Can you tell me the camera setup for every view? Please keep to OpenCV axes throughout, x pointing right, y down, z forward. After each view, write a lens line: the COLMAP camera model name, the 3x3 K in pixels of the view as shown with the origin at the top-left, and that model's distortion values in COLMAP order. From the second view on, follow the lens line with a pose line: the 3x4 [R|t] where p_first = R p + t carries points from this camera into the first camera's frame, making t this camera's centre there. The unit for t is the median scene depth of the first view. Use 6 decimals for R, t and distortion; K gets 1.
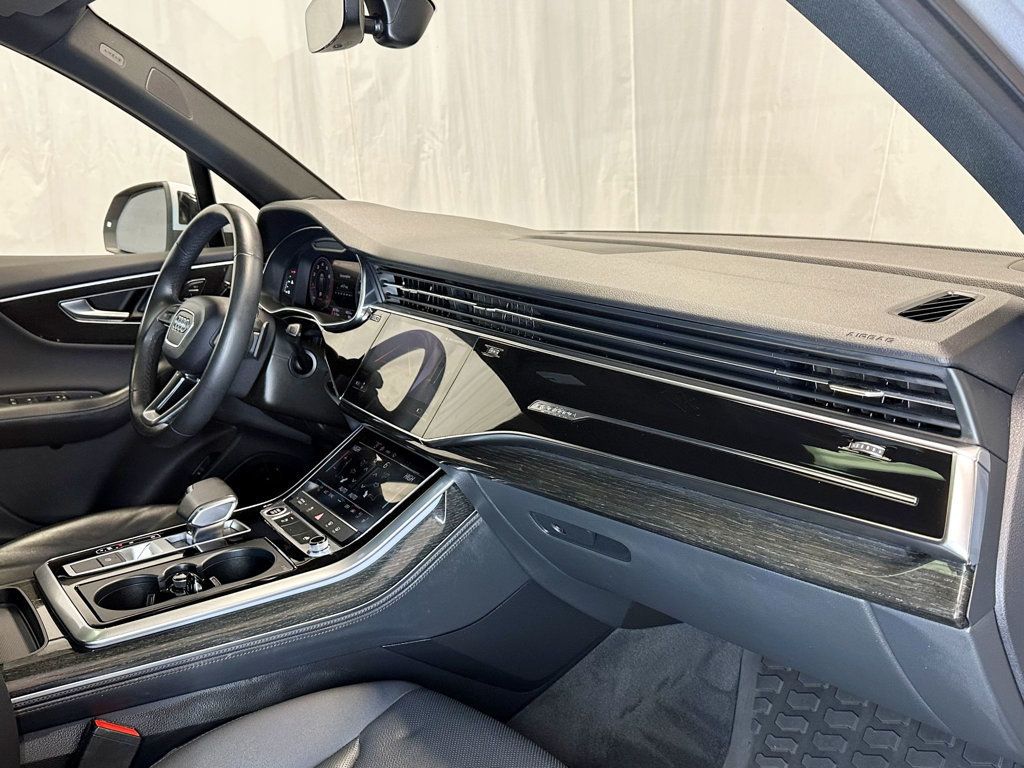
lens RADIAL K [[978.4, 0, 520.9], [0, 978.4, 379.4], [0, 0, 1]] dist [0.046083, 0.000000]
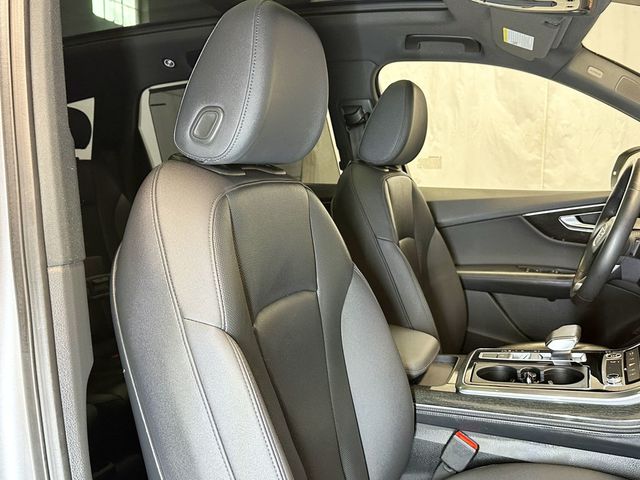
lens RADIAL K [[611.5, 0, 325.3], [0, 611.5, 242.6], [0, 0, 1]] dist [0.046083, 0.000000]
pose [[0.573493, 0.086575, -0.814623, 0.214168], [-0.121993, 0.992338, 0.019579, -0.005123], [0.810076, 0.088150, 0.579660, 0.042335]]
